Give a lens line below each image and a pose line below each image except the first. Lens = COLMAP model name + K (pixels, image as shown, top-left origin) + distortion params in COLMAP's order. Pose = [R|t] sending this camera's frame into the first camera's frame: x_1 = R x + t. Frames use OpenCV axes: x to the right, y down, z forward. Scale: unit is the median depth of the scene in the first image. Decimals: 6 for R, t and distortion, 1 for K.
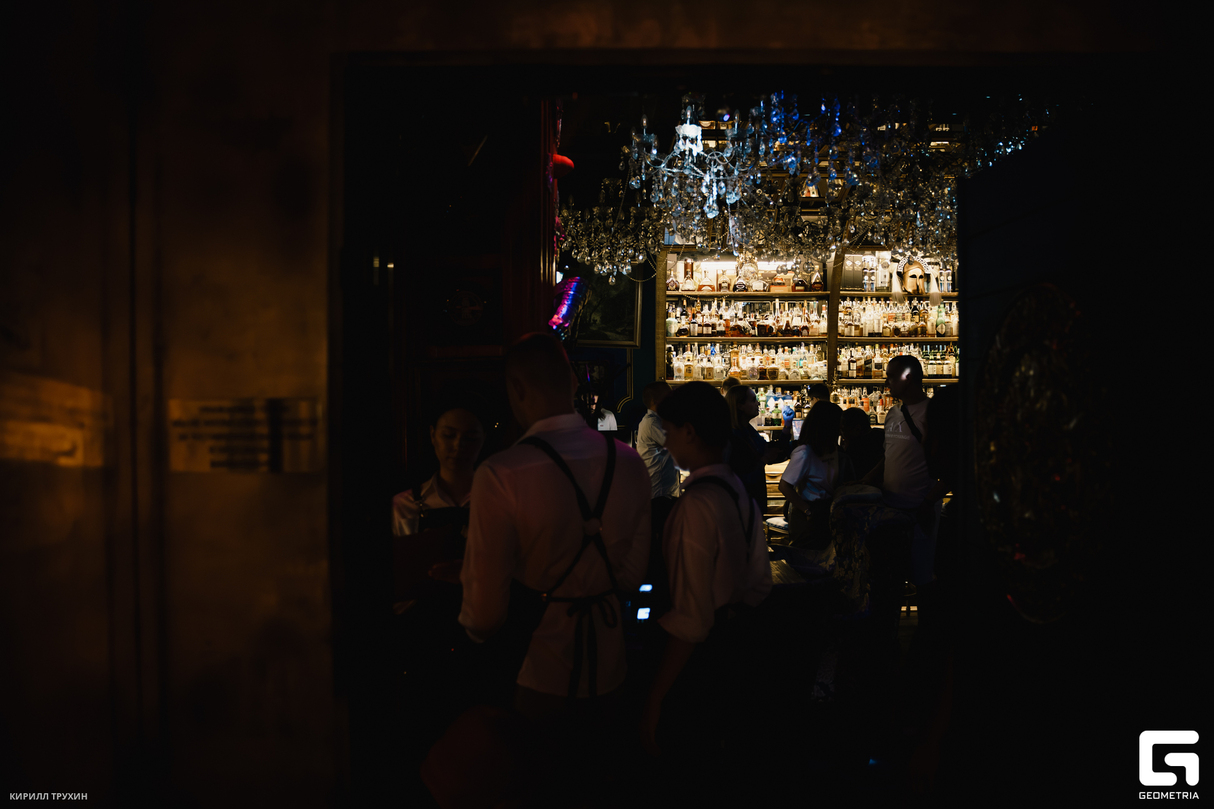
lens RADIAL K [[981.1, 0, 610.3], [0, 981.1, 409.0], [0, 0, 1]] dist [0.001338, 0.004974]
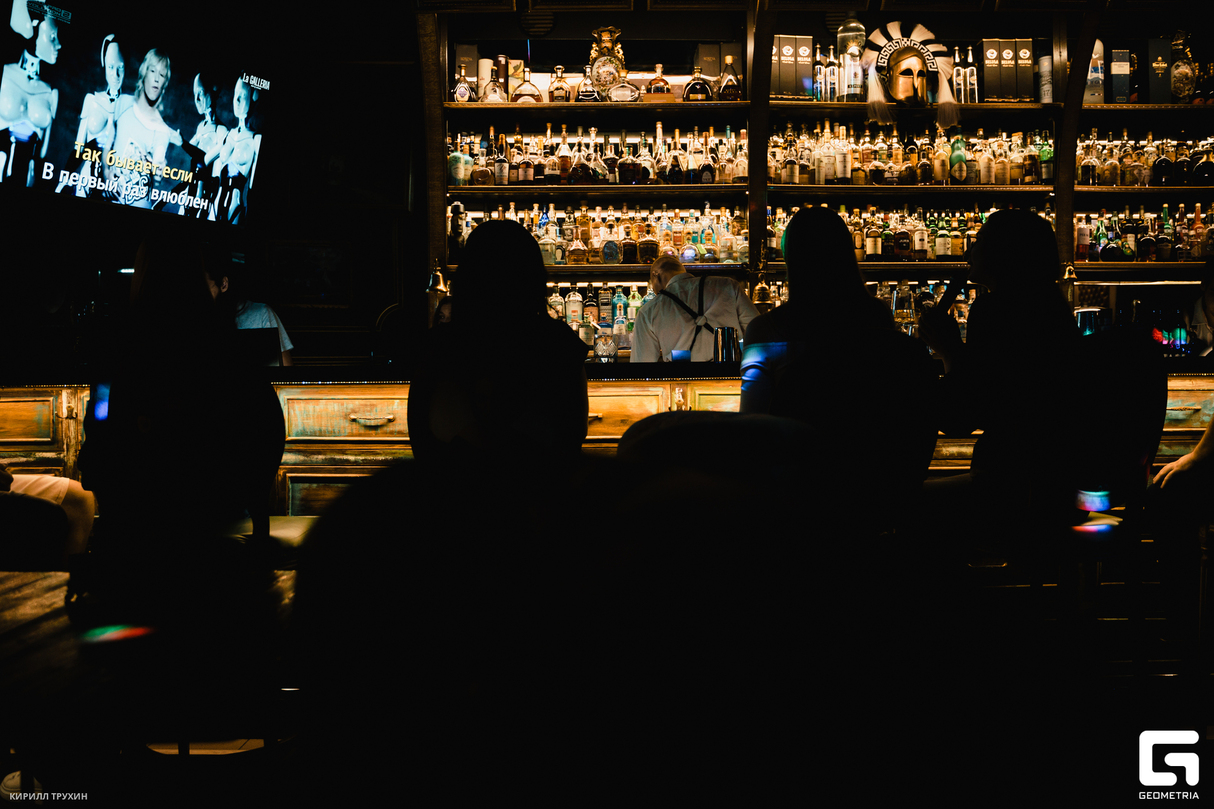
lens RADIAL K [[981.1, 0, 601.0], [0, 981.1, 402.4], [0, 0, 1]] dist [0.001338, 0.004974]
pose [[0.999966, -0.006841, 0.004554, 0.136109], [0.006920, 0.999820, -0.017663, 0.054559], [-0.004432, 0.017693, 0.999834, 0.461766]]
